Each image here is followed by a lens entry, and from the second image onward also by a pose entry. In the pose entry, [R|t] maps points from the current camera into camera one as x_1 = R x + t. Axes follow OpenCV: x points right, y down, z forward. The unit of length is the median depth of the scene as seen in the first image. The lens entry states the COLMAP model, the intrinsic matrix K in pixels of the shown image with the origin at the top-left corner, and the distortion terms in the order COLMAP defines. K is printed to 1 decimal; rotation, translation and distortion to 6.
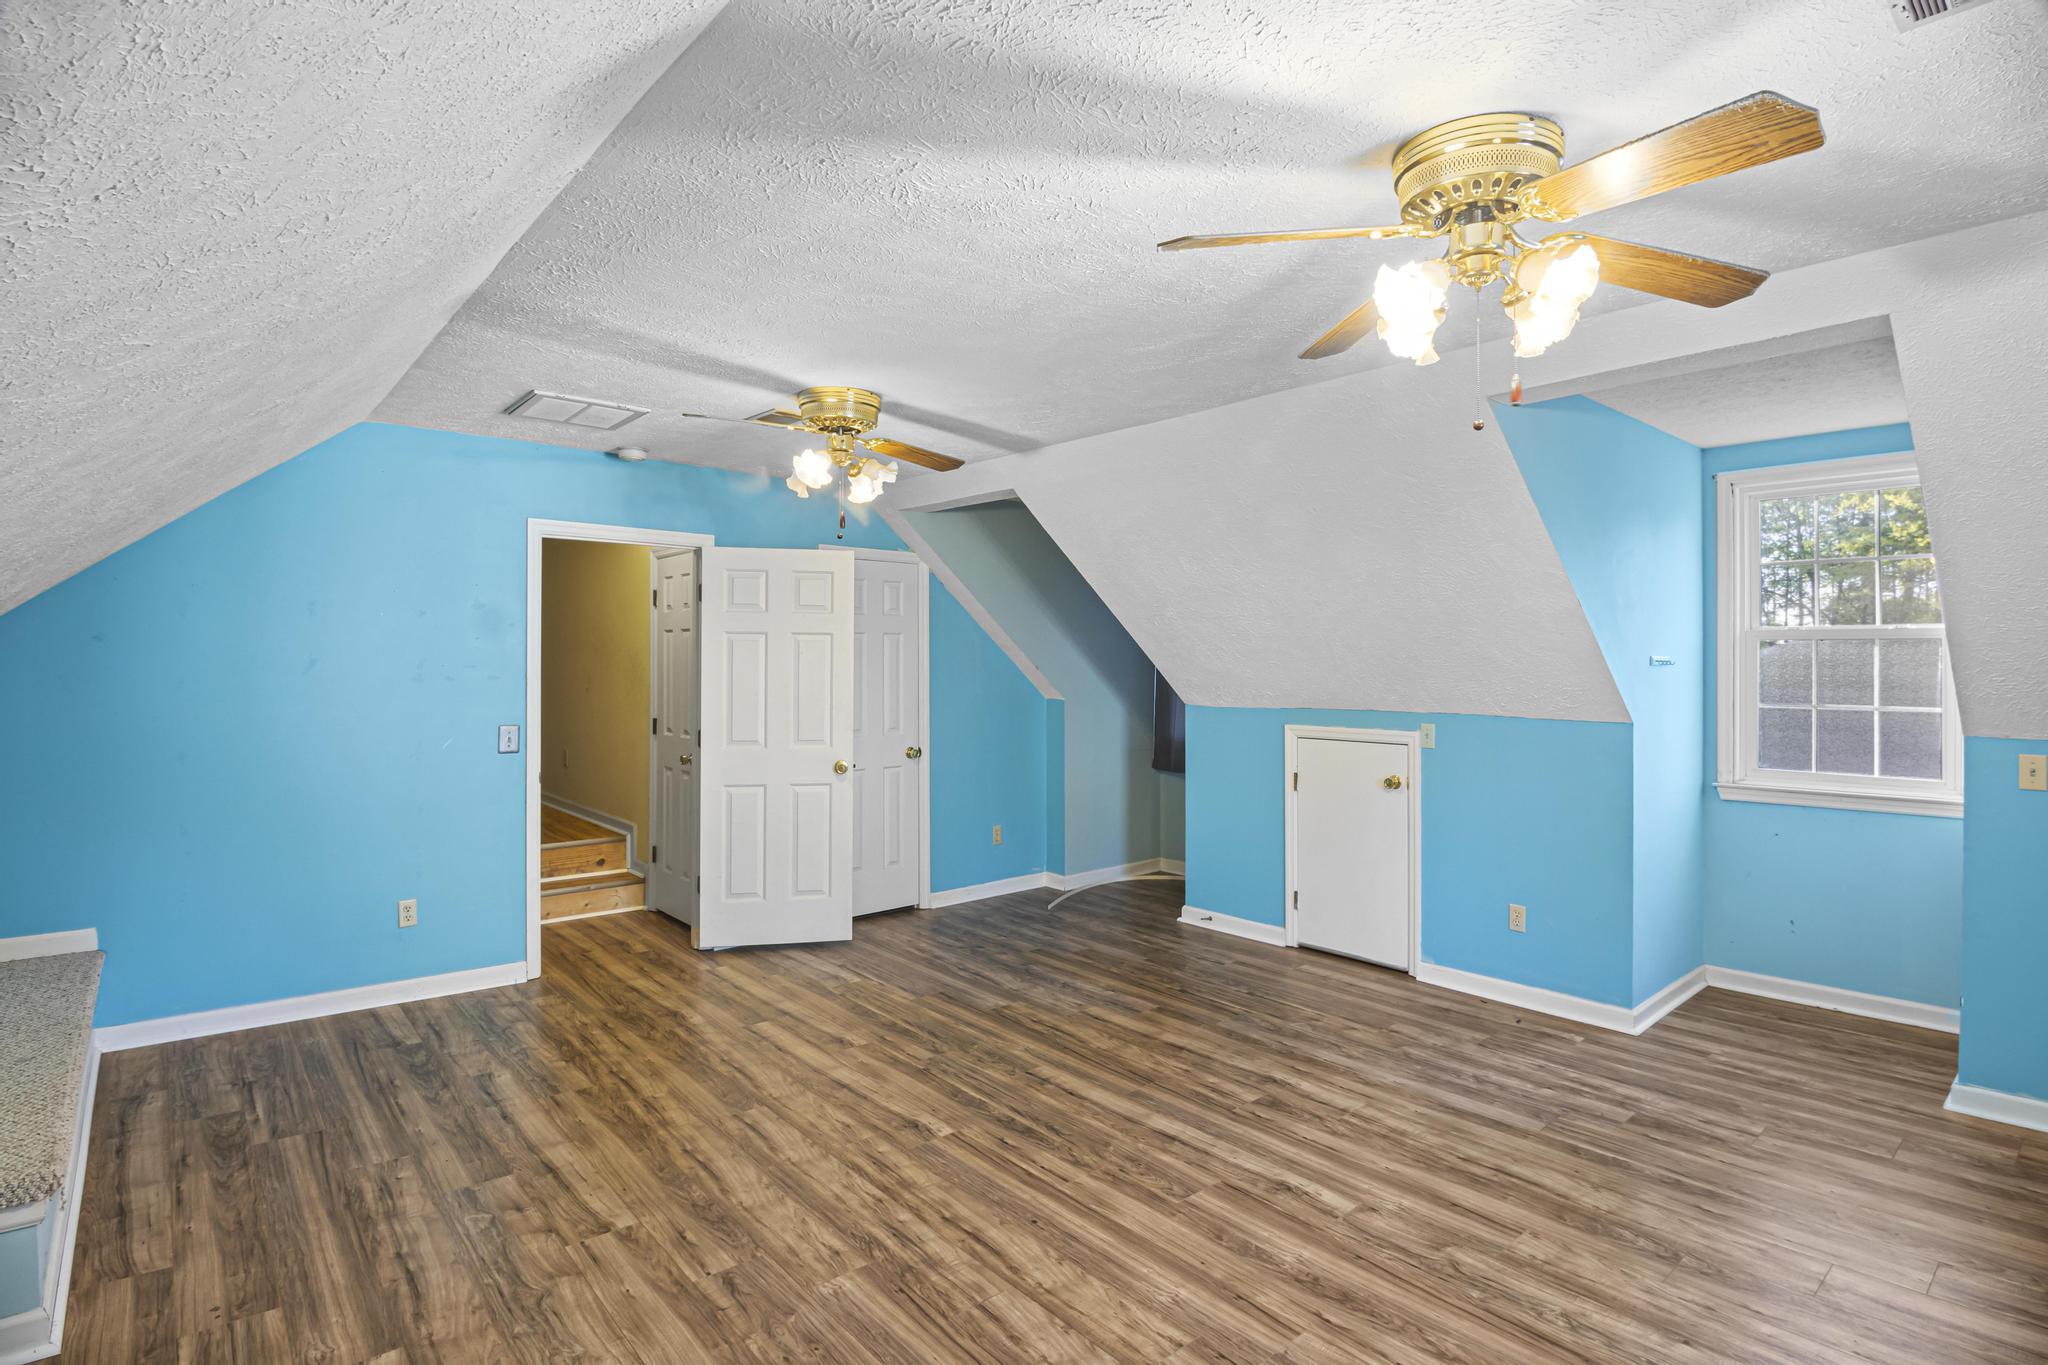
lens RADIAL K [[1019.5, 0, 1026.4], [0, 1019.5, 673.9], [0, 0, 1]] dist [-0.003005, -0.014396]
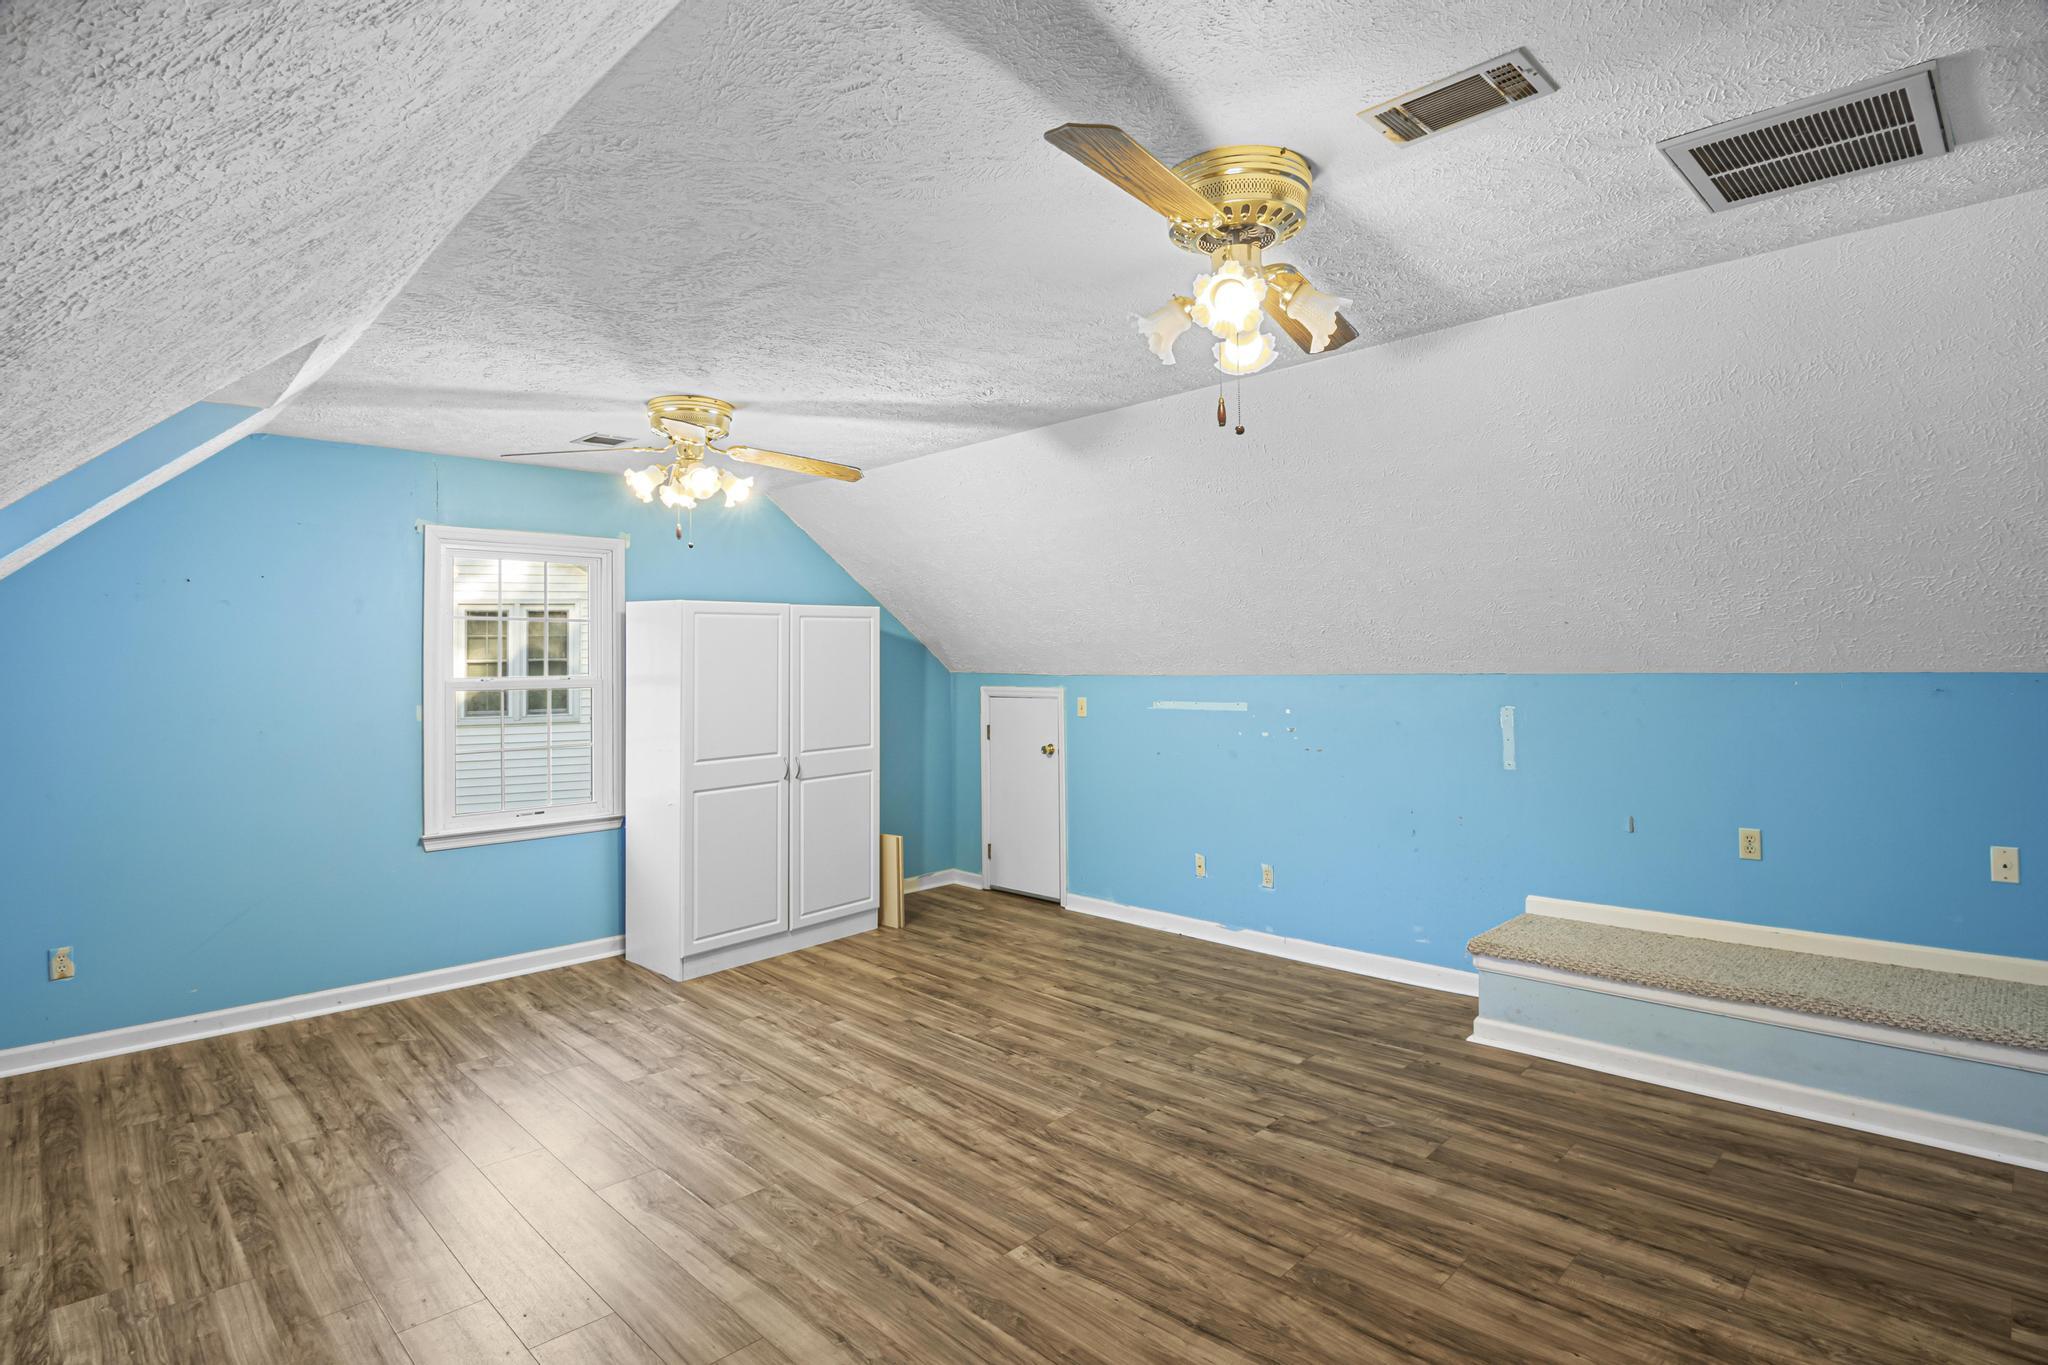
lens RADIAL K [[1019.5, 0, 1026.4], [0, 1019.5, 673.9], [0, 0, 1]] dist [-0.003005, -0.014396]
pose [[-0.997151, 0.013273, -0.074258, -0.036607], [0.011839, 0.999735, 0.019721, -0.018585], [0.074500, 0.018786, -0.997044, 1.975120]]
